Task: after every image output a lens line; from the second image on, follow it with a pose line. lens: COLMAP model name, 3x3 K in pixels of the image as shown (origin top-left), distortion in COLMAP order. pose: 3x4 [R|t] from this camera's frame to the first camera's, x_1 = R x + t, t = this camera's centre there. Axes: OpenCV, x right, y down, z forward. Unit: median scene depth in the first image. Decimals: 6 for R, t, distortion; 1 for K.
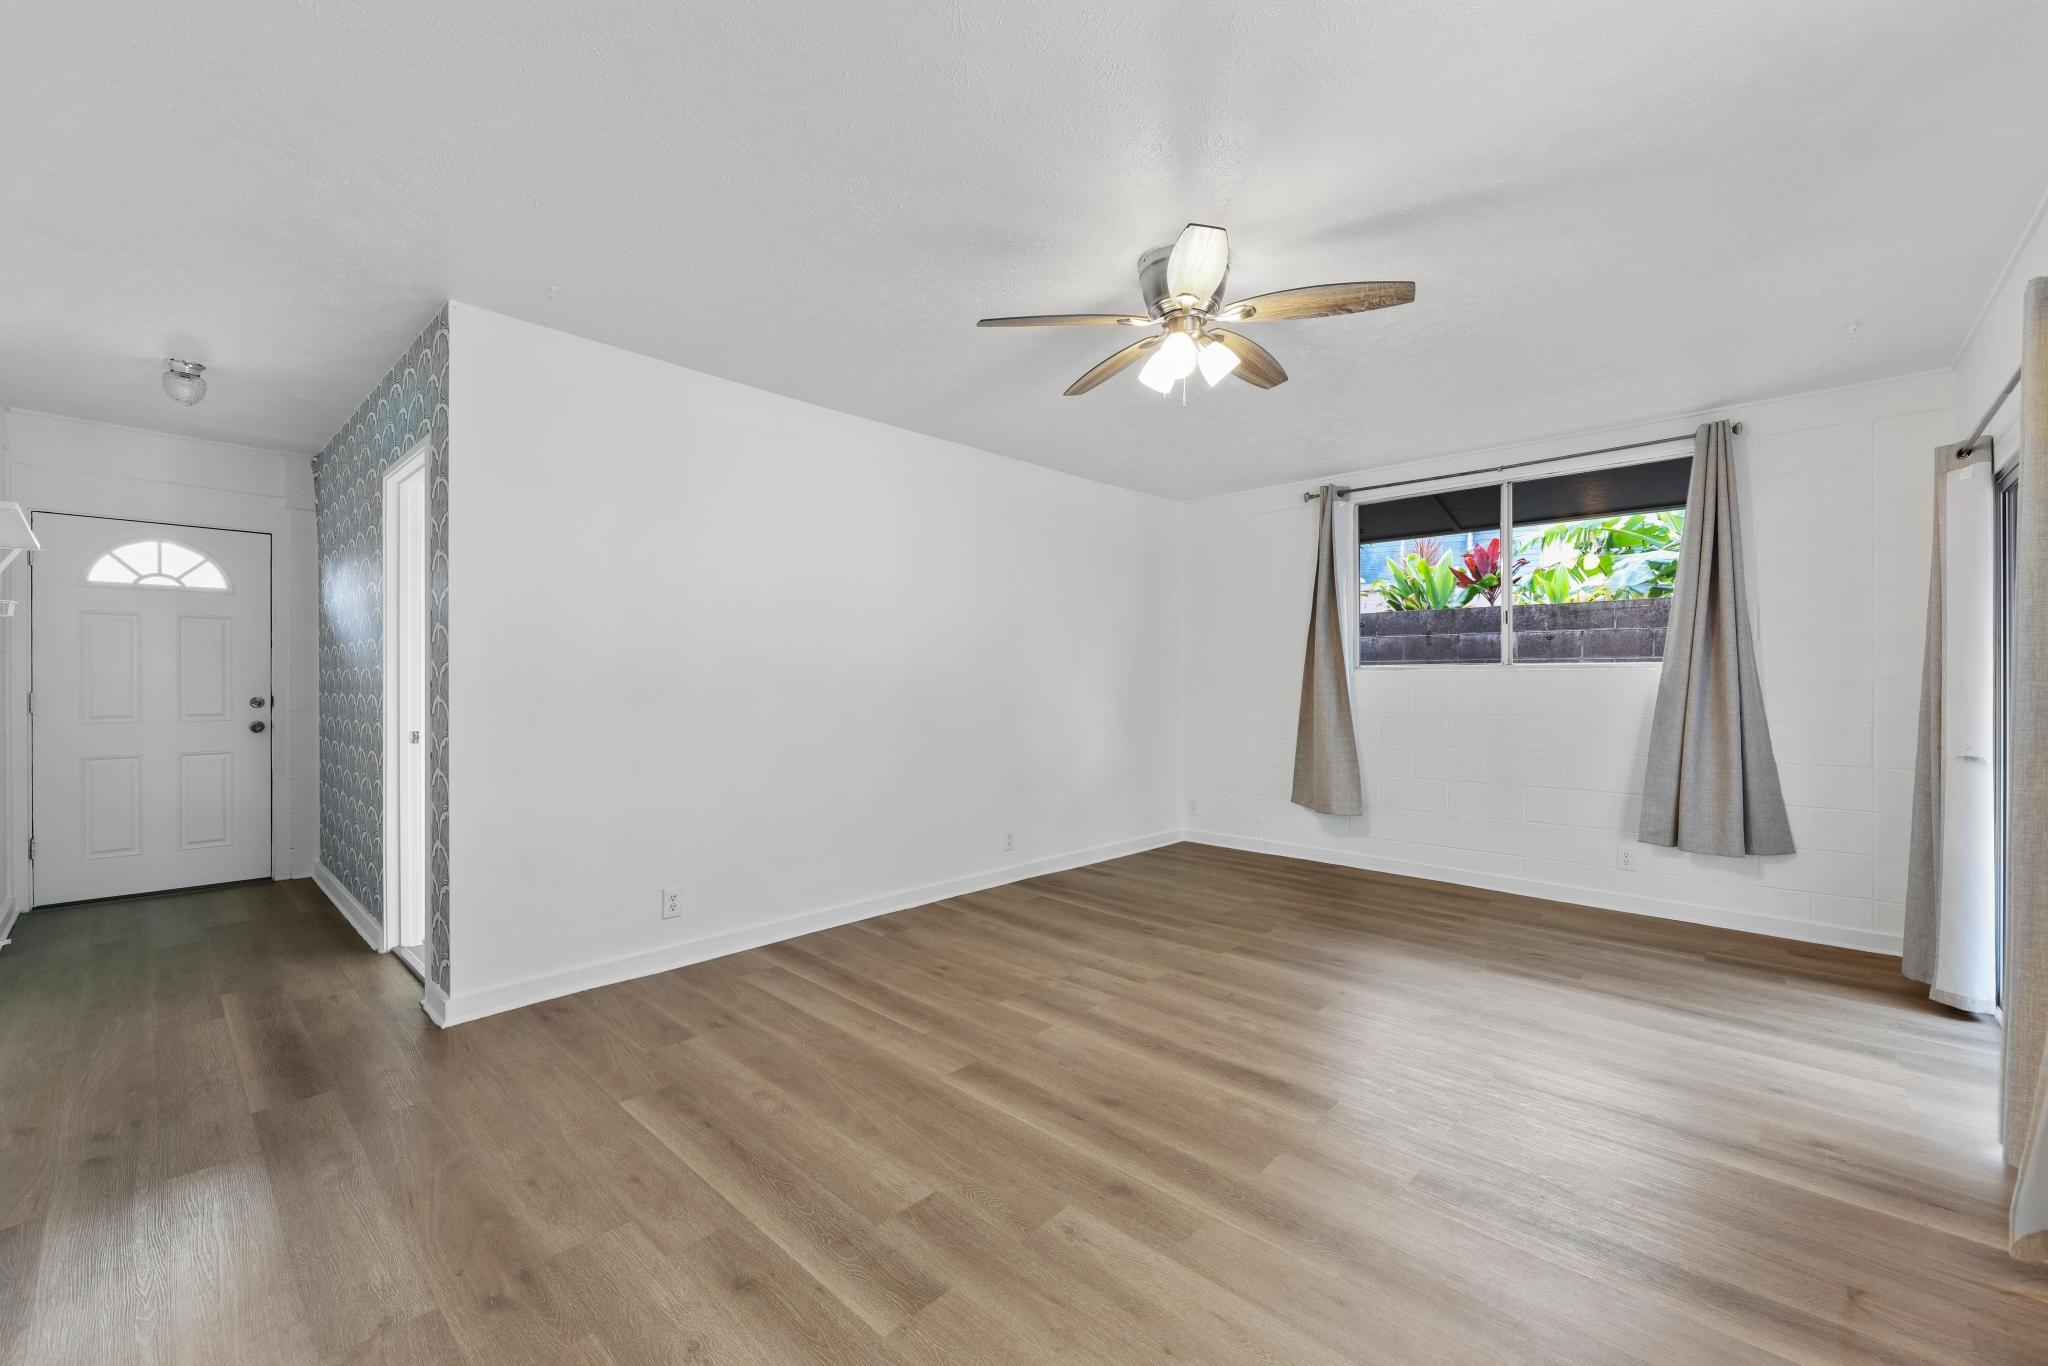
lens RADIAL K [[819.6, 0, 1024.0], [0, 819.6, 683.0], [0, 0, 1]] dist [0.000268, -0.000189]
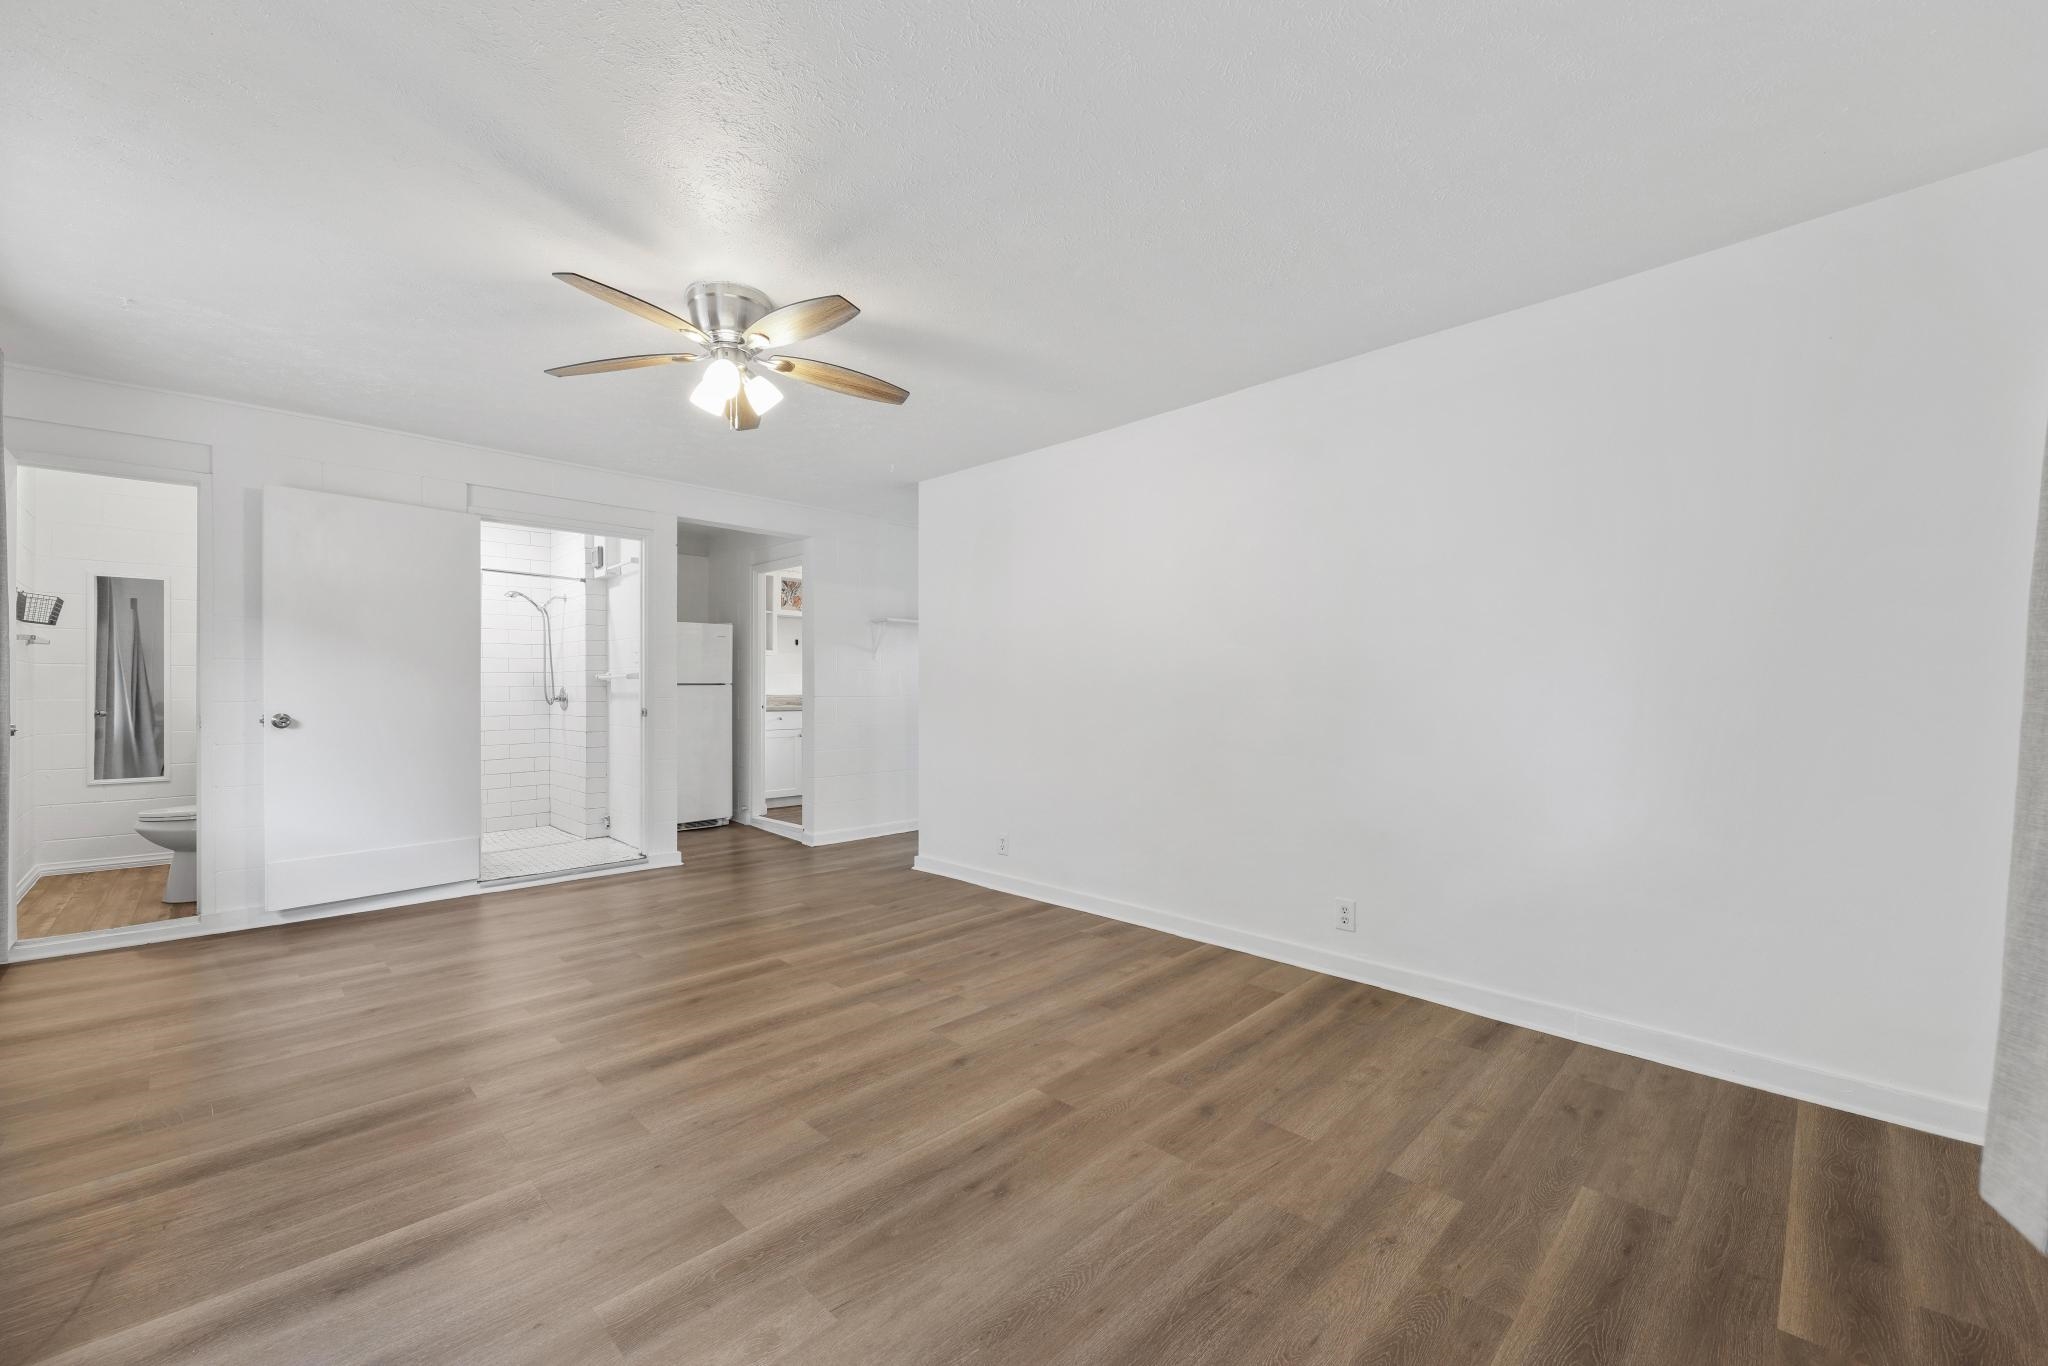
lens RADIAL K [[819.6, 0, 1024.0], [0, 819.6, 683.0], [0, 0, 1]] dist [0.000268, -0.000189]
pose [[-0.030699, -0.017432, -0.999377, 0.968056], [-0.009048, 0.999812, -0.017162, 0.018394], [0.999488, 0.008516, -0.030851, 1.080585]]
